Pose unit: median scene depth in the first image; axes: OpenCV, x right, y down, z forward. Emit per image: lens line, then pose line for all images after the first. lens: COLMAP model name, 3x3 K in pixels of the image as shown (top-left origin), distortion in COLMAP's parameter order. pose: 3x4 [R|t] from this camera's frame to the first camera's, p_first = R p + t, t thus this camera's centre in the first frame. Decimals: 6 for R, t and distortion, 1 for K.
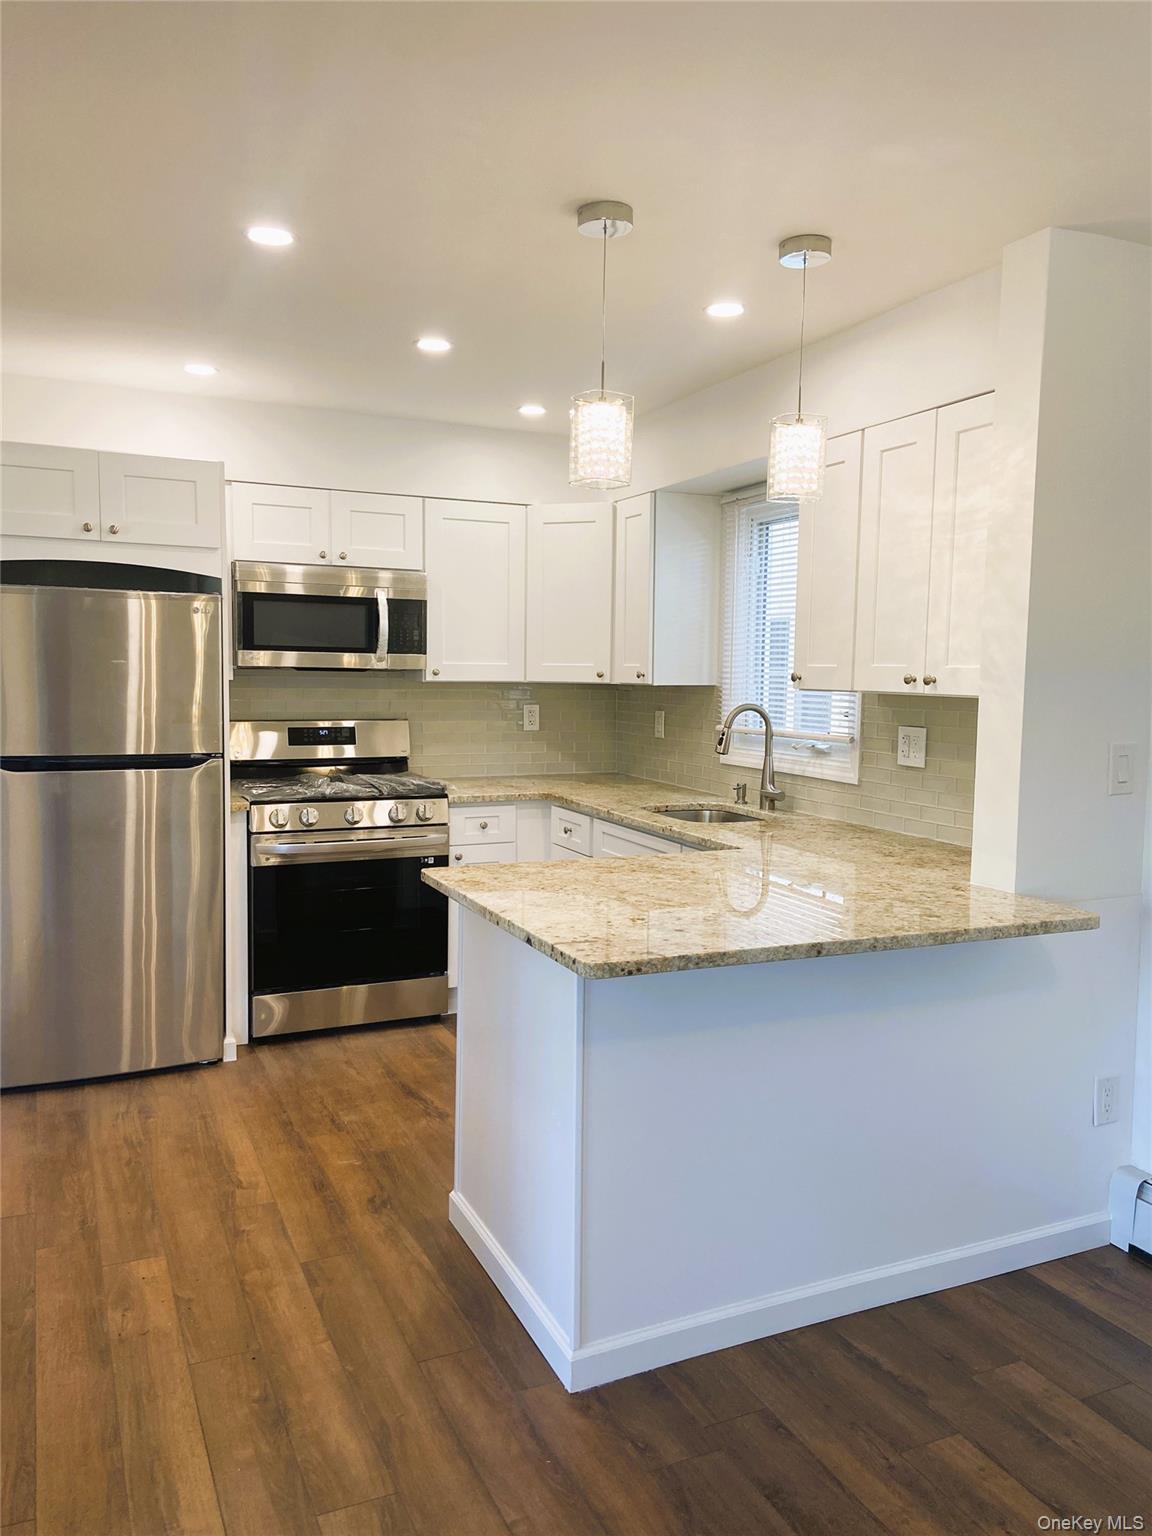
lens RADIAL K [[1175.5, 0, 576.0], [0, 1175.5, 768.0], [0, 0, 1]] dist [0.006146, 0.003017]
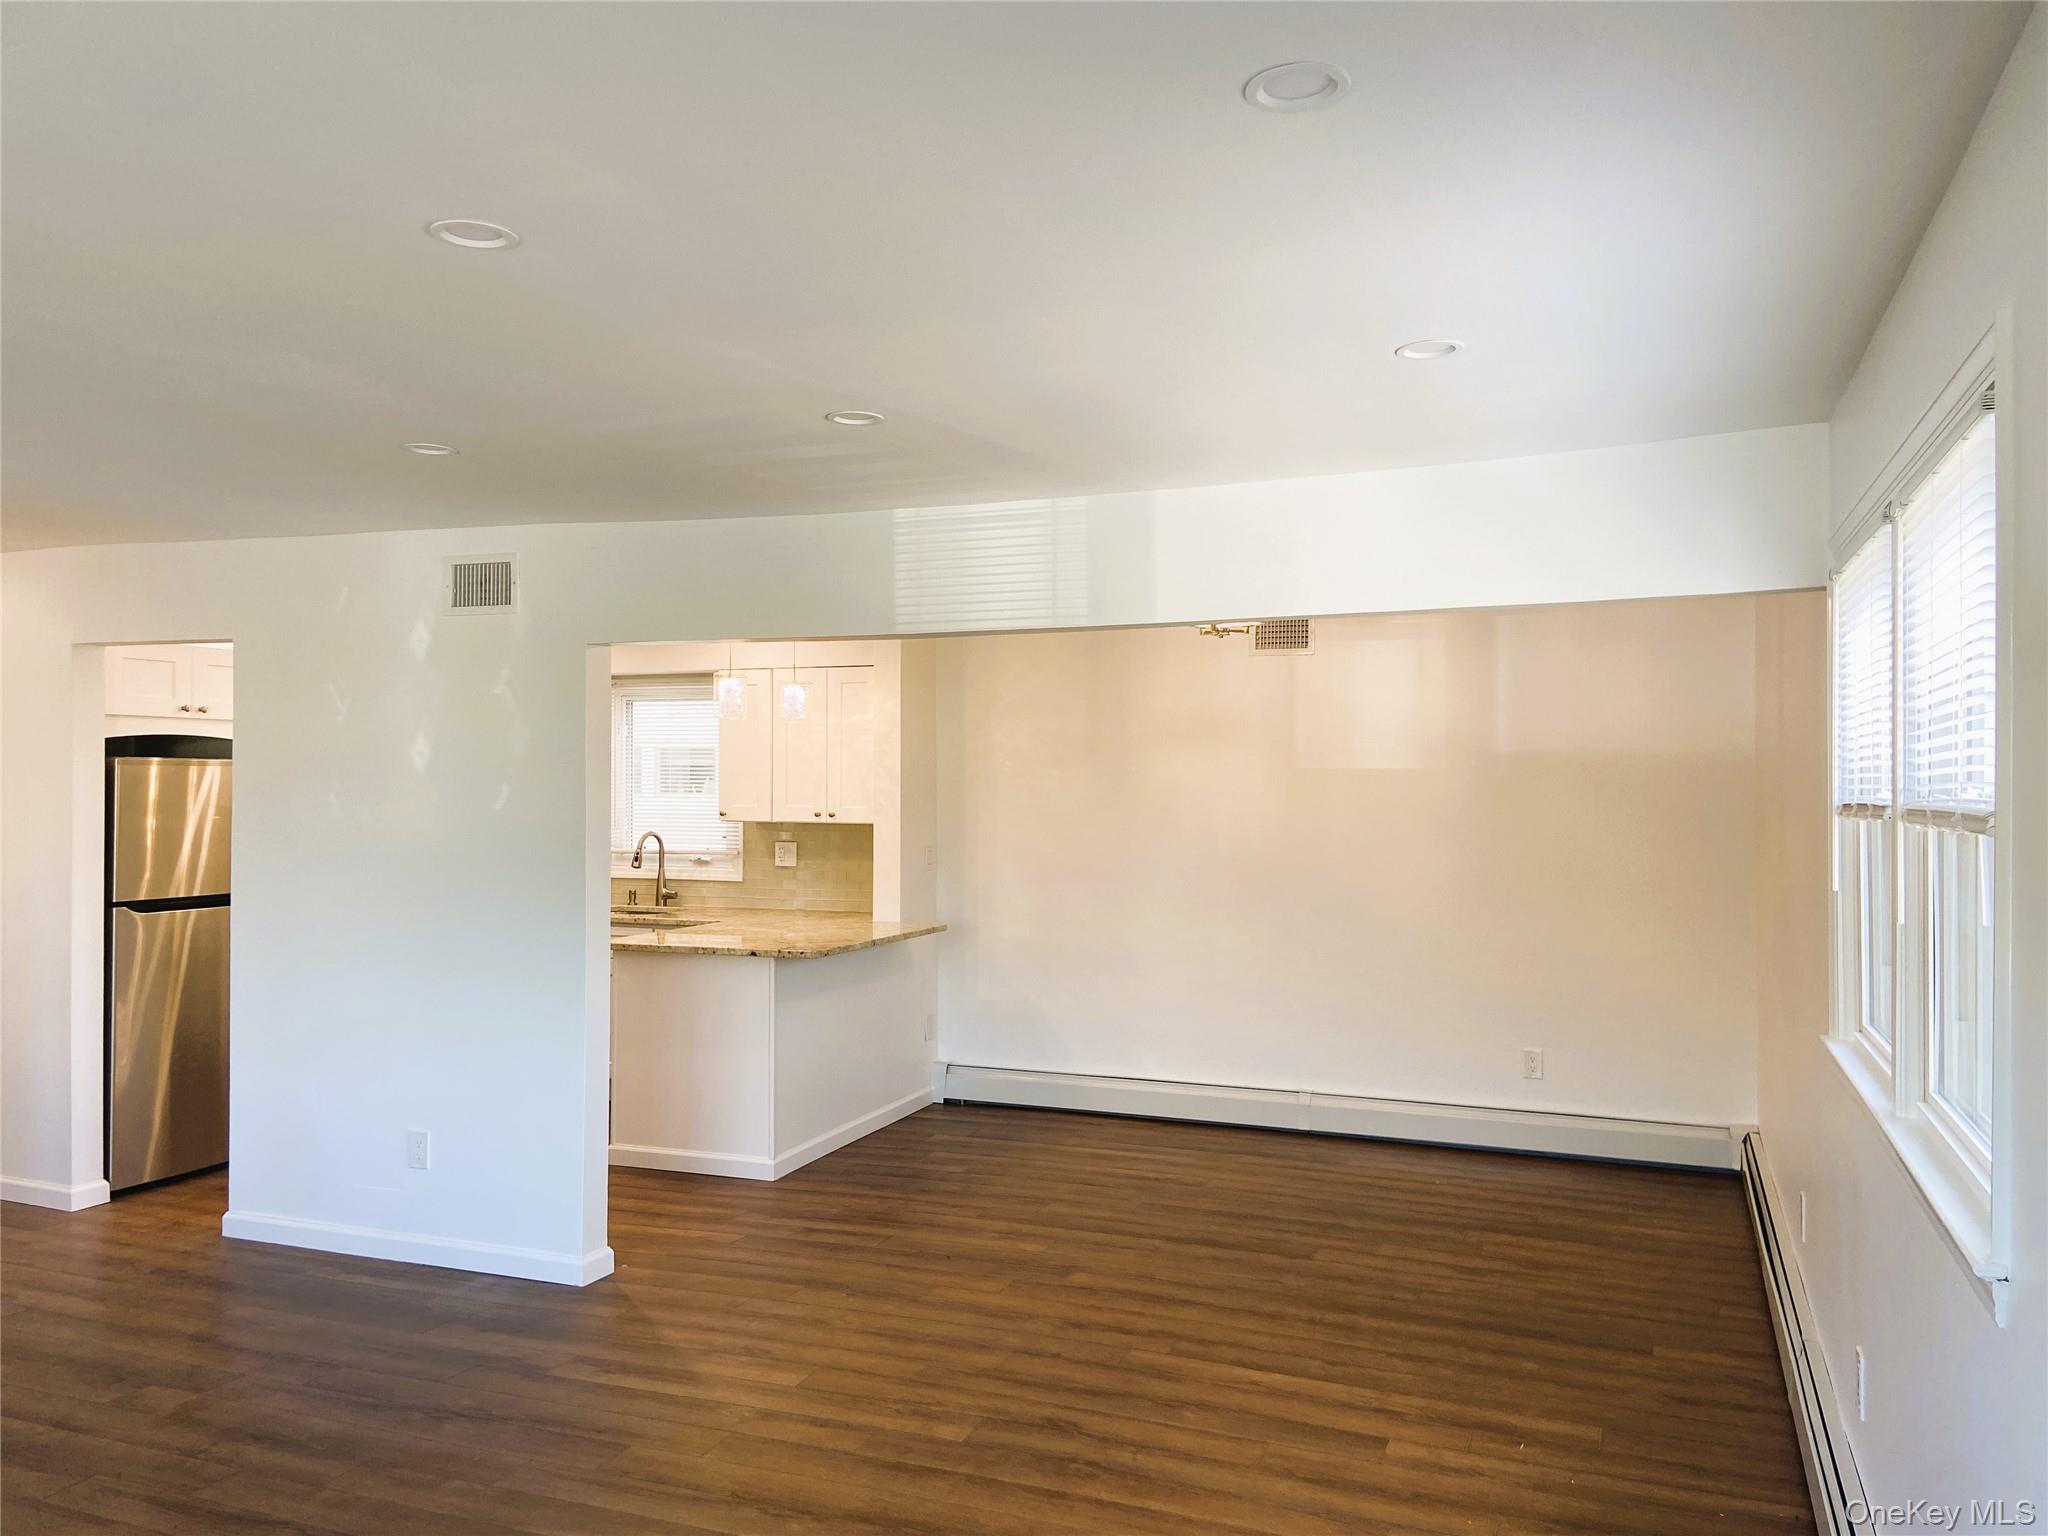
lens RADIAL K [[1545.3, 0, 1024.0], [0, 1545.3, 768.0], [0, 0, 1]] dist [0.130798, -0.161911]
pose [[0.717449, -0.006584, 0.696580, -0.907937], [0.070226, 0.995545, -0.062921, 0.020126], [-0.693062, 0.094061, 0.714715, -0.733855]]
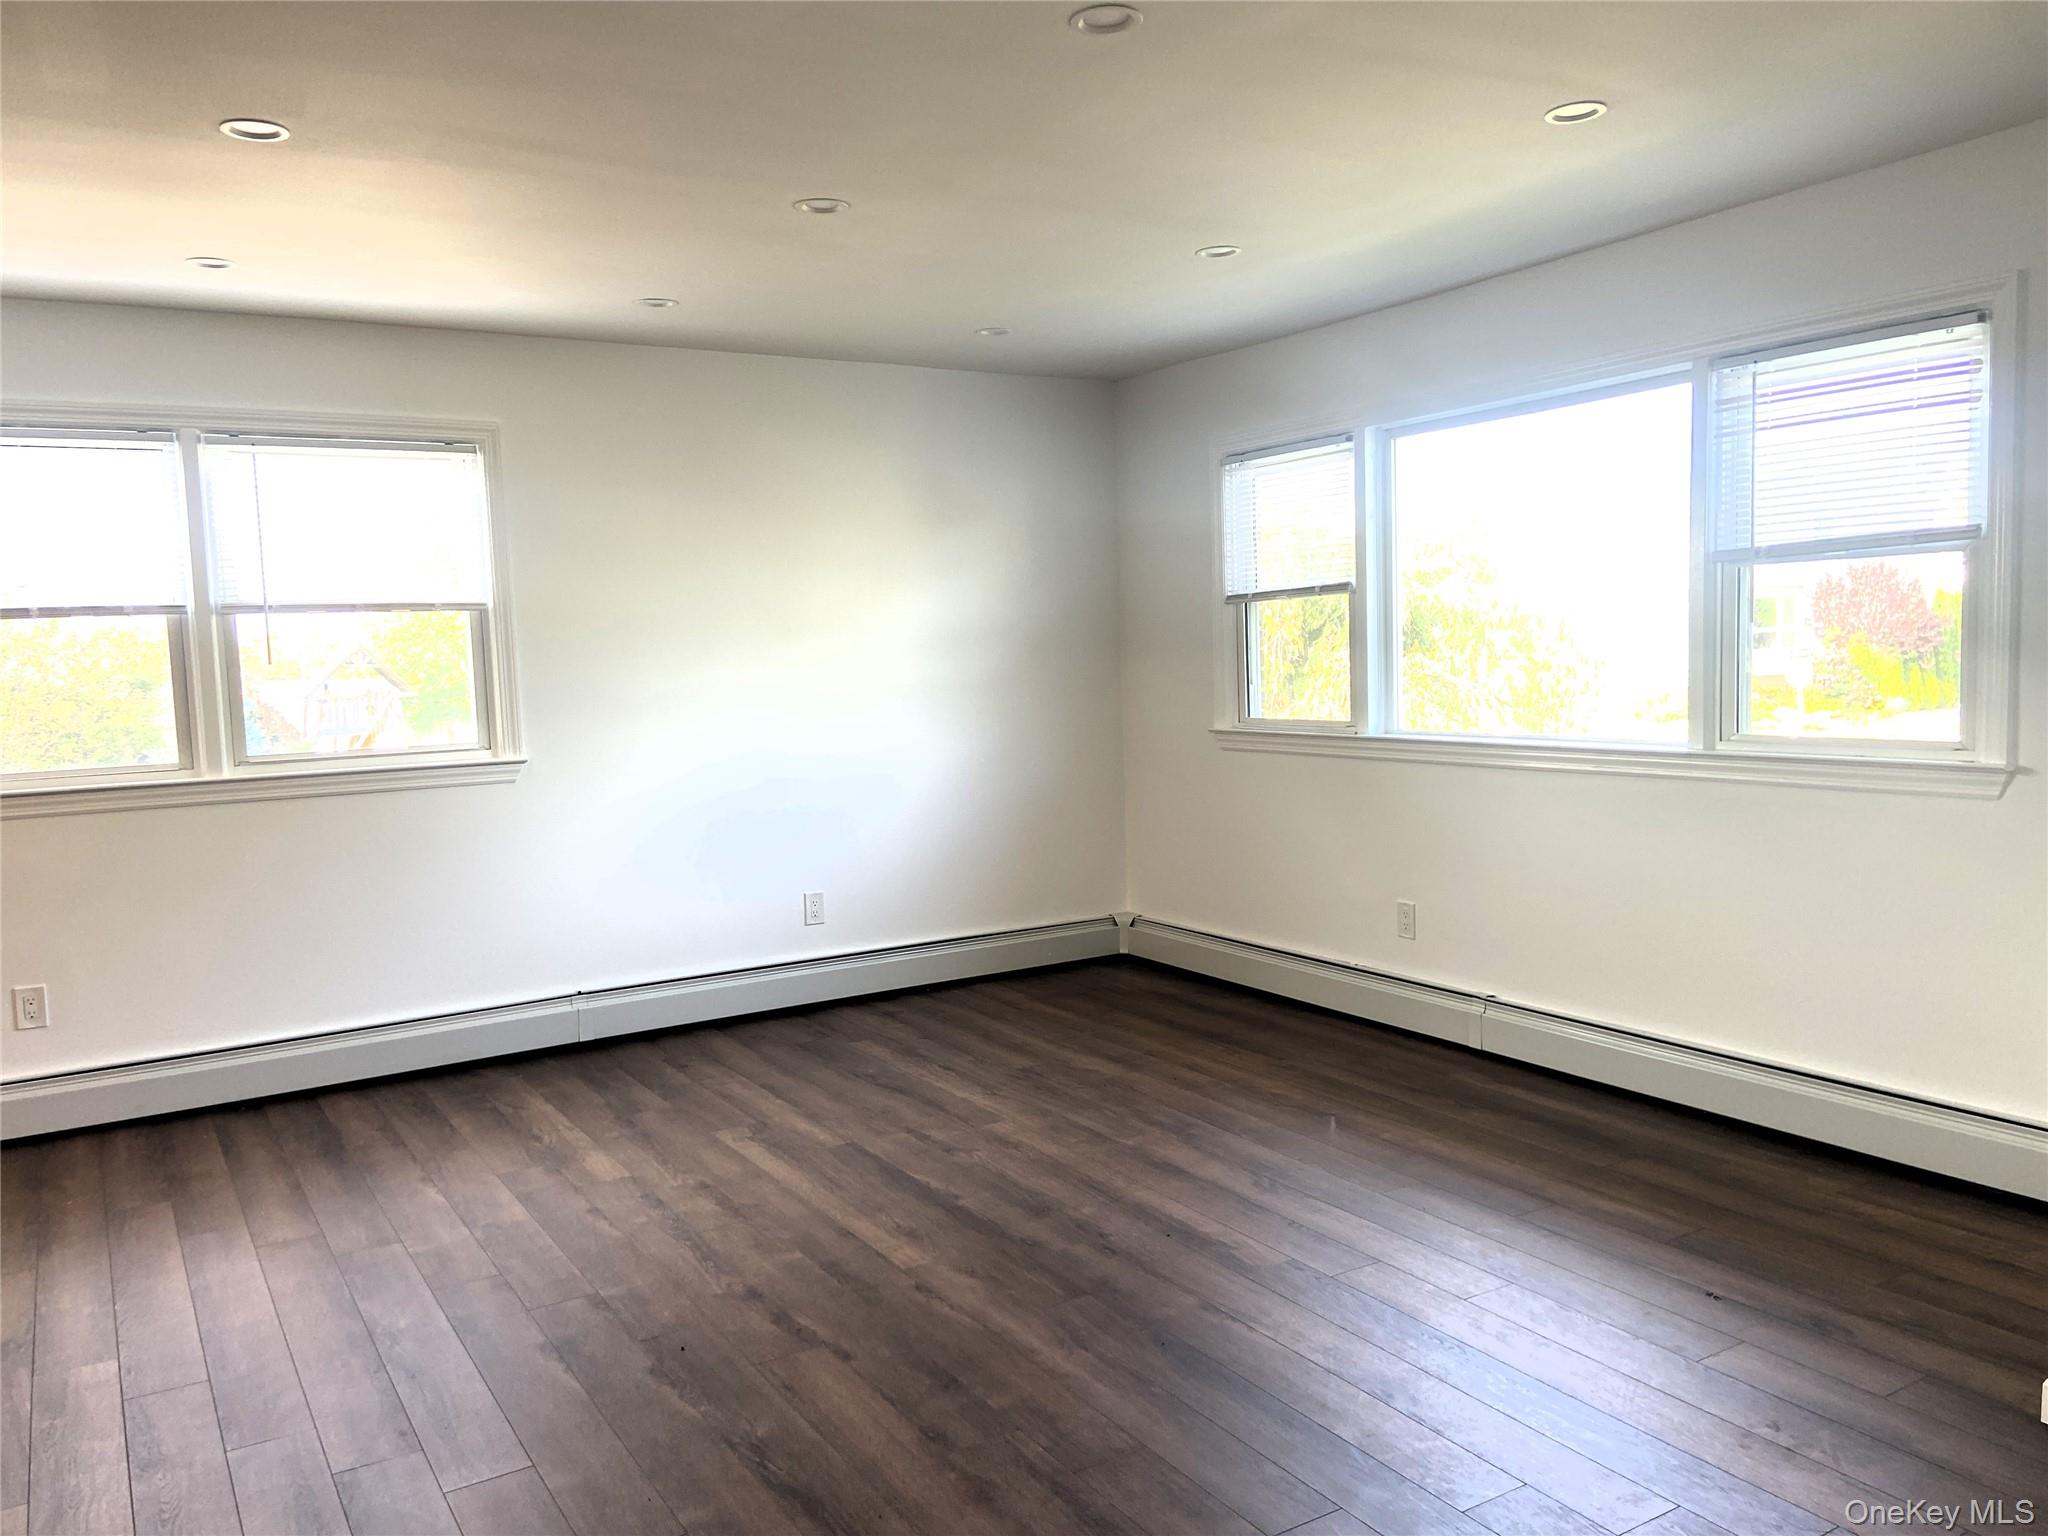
lens RADIAL K [[1545.3, 0, 1024.0], [0, 1545.3, 768.0], [0, 0, 1]] dist [0.130798, -0.161911]
pose [[-0.991460, 0.031414, -0.126573, -0.631619], [0.009861, 0.985835, 0.167428, -0.056210], [0.130039, 0.164750, -0.977726, 0.802811]]
